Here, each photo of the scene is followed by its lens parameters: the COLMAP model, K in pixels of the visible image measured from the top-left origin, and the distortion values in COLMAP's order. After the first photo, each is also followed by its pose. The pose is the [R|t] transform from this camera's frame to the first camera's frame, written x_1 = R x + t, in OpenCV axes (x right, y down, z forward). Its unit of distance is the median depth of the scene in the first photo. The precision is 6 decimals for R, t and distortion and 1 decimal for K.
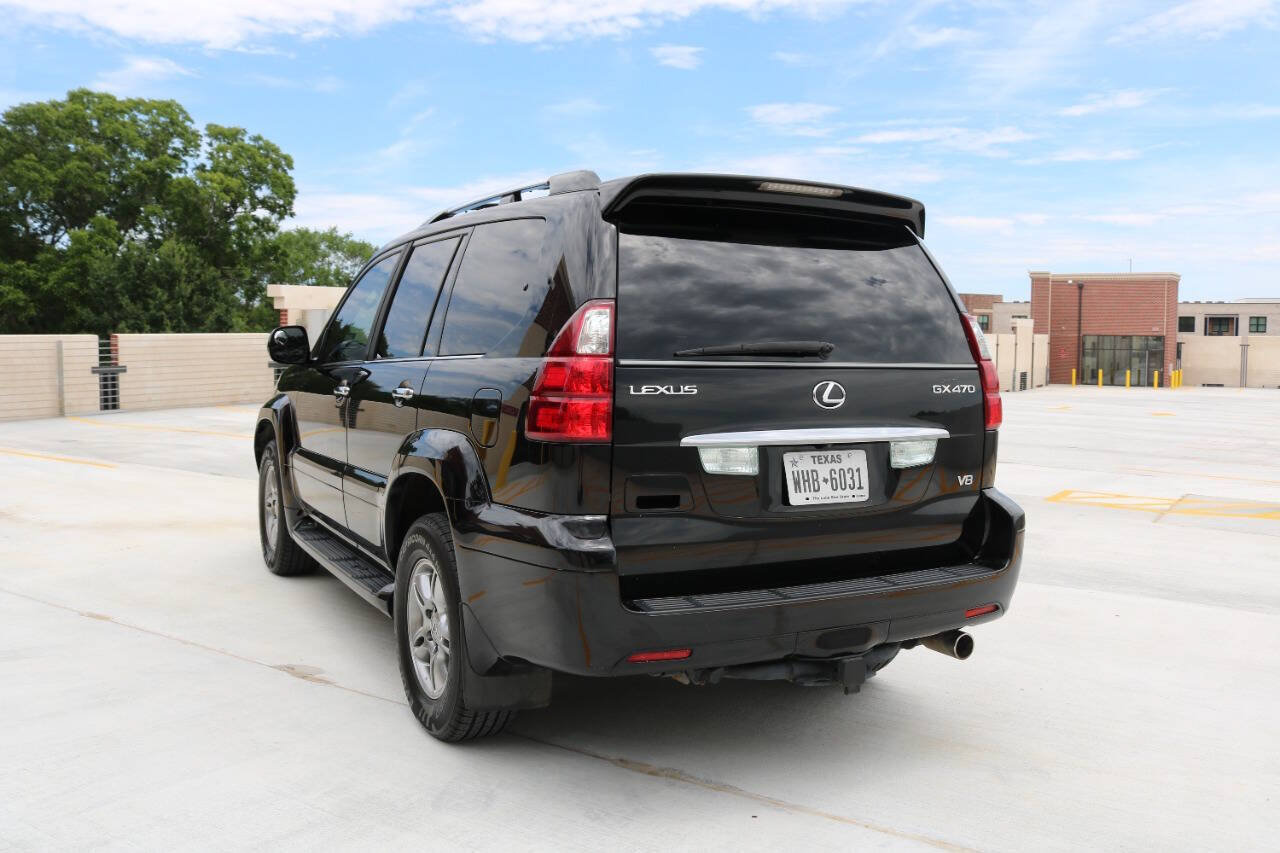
lens RADIAL K [[1147.2, 0, 635.6], [0, 1147.2, 431.3], [0, 0, 1]] dist [-0.142309, 0.114513]
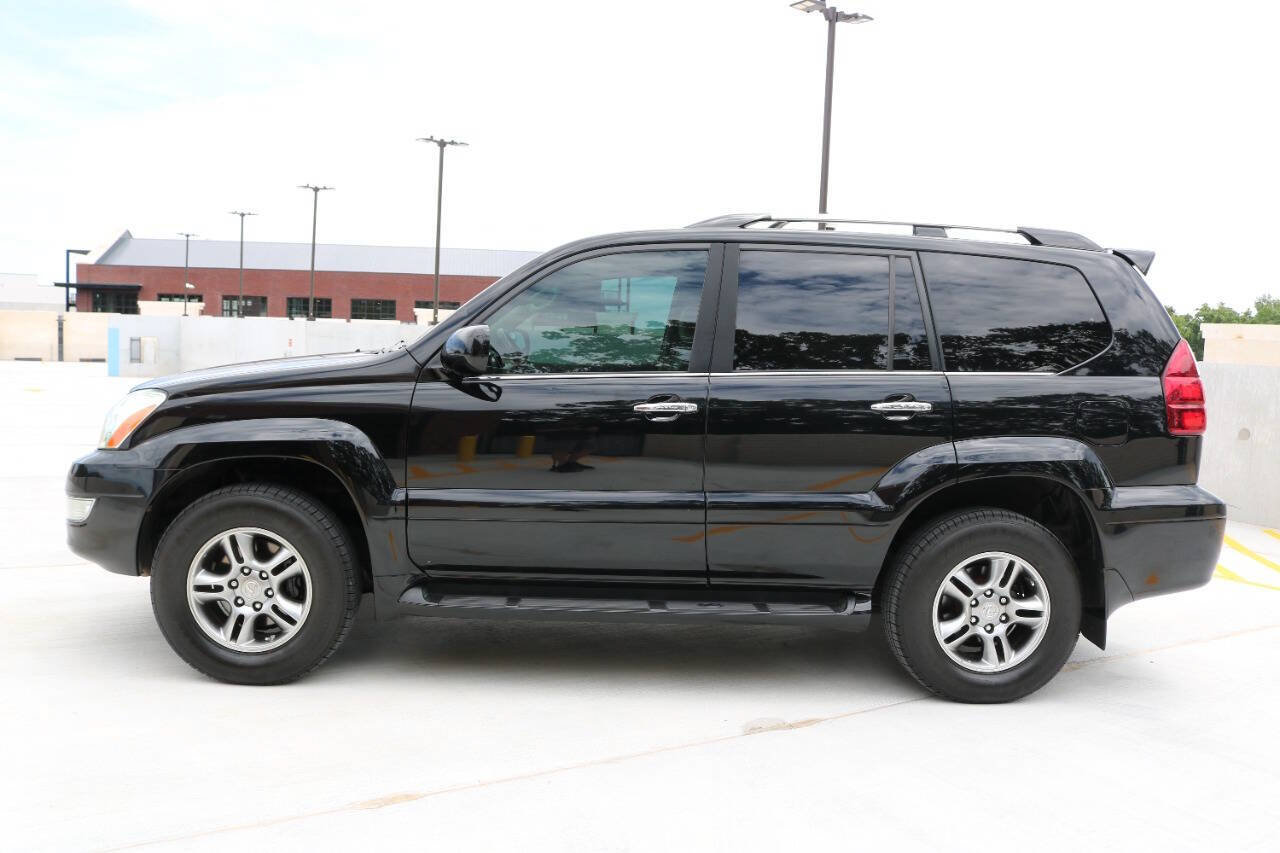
lens RADIAL K [[1090.3, 0, 645.5], [0, 1090.3, 426.3], [0, 0, 1]] dist [-0.138834, 0.030037]
pose [[0.429933, -0.068232, 0.900279, -1.354795], [0.043511, 0.997547, 0.054825, -0.091101], [-0.901812, 0.015601, 0.431848, 0.896670]]
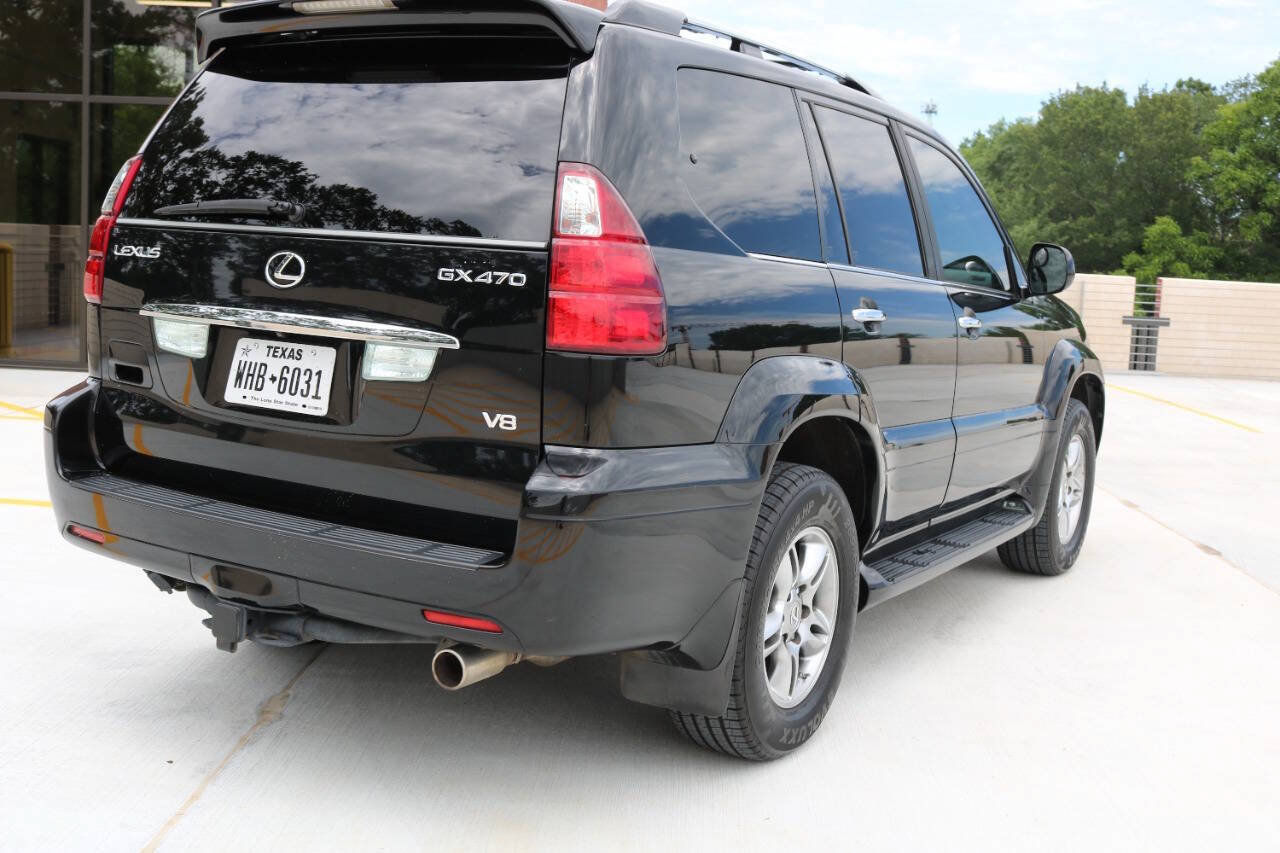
lens RADIAL K [[1460.4, 0, 630.9], [0, 1460.4, 425.0], [0, 0, 1]] dist [-0.084153, 0.000000]
pose [[0.513271, 0.117422, -0.850156, 1.046320], [-0.119173, 0.990751, 0.064891, -0.017626], [0.849912, 0.068009, 0.522517, 0.636904]]
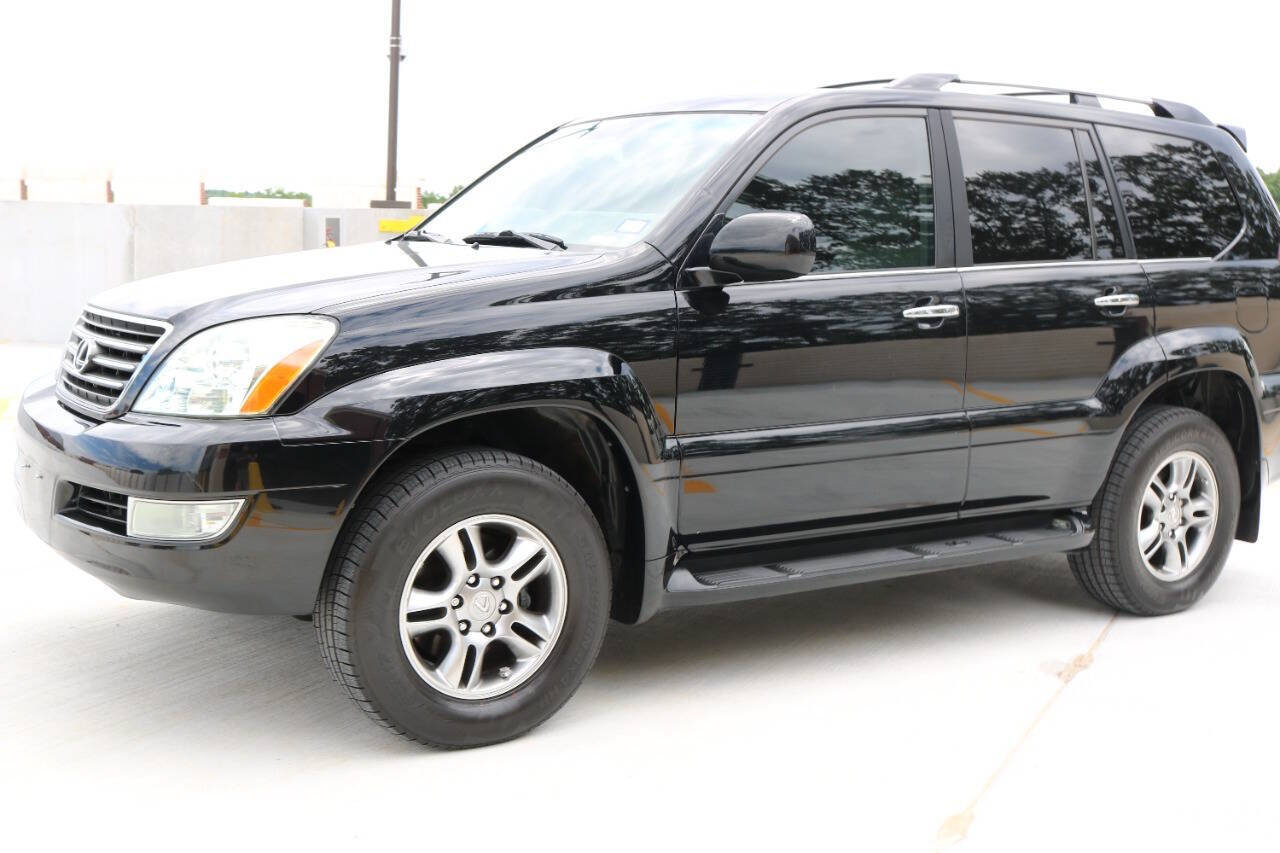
lens RADIAL K [[1460.4, 0, 631.1], [0, 1460.4, 421.7], [0, 0, 1]] dist [-0.084153, 0.000000]
pose [[-0.082298, -0.149275, 0.985365, -1.541764], [0.052931, 0.986669, 0.153893, -0.158387], [-0.995201, 0.064821, -0.073299, 1.701480]]
